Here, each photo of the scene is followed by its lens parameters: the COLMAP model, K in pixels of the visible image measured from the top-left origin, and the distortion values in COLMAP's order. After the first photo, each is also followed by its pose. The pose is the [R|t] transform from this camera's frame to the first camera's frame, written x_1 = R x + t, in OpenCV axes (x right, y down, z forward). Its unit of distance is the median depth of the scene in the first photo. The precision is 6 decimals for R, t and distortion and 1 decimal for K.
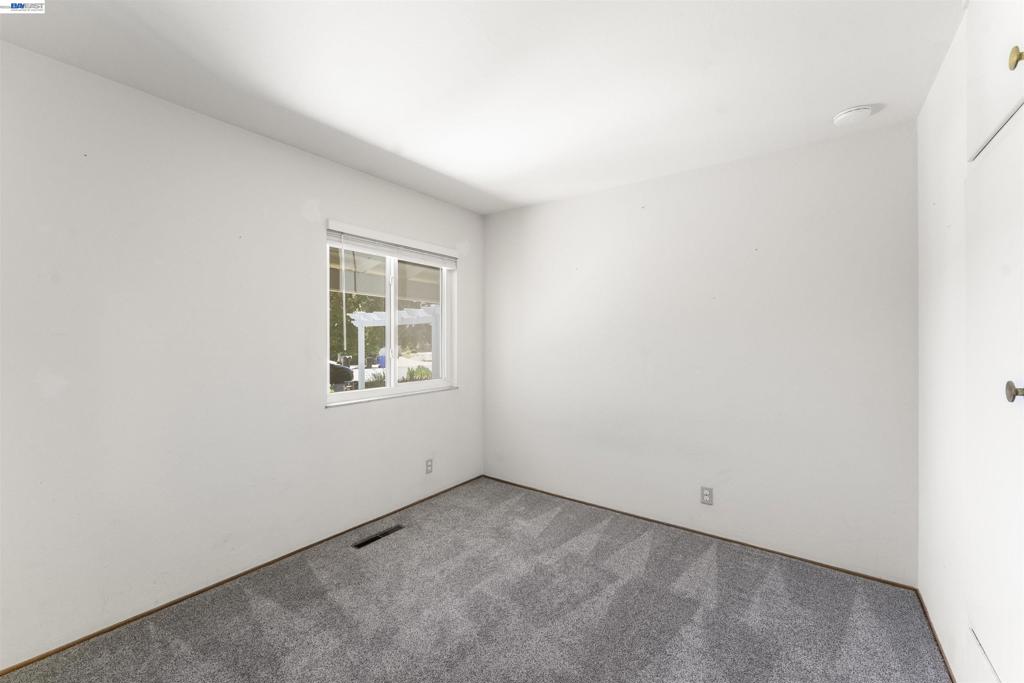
lens RADIAL K [[411.7, 0, 503.3], [0, 411.7, 338.0], [0, 0, 1]] dist [-0.000027, 0.000019]
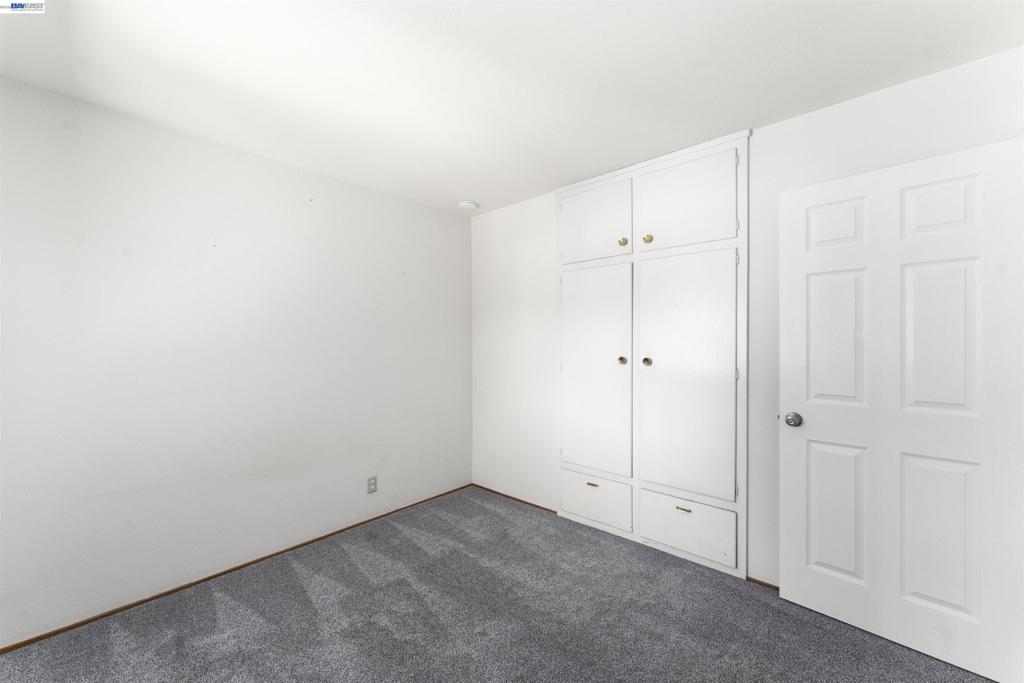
lens RADIAL K [[411.7, 0, 503.3], [0, 411.7, 338.0], [0, 0, 1]] dist [-0.000027, 0.000019]
pose [[0.100143, 0.001720, 0.994972, -0.667634], [0.004817, 0.999986, -0.002213, -0.011403], [-0.994961, 0.005015, 0.100134, 0.611087]]
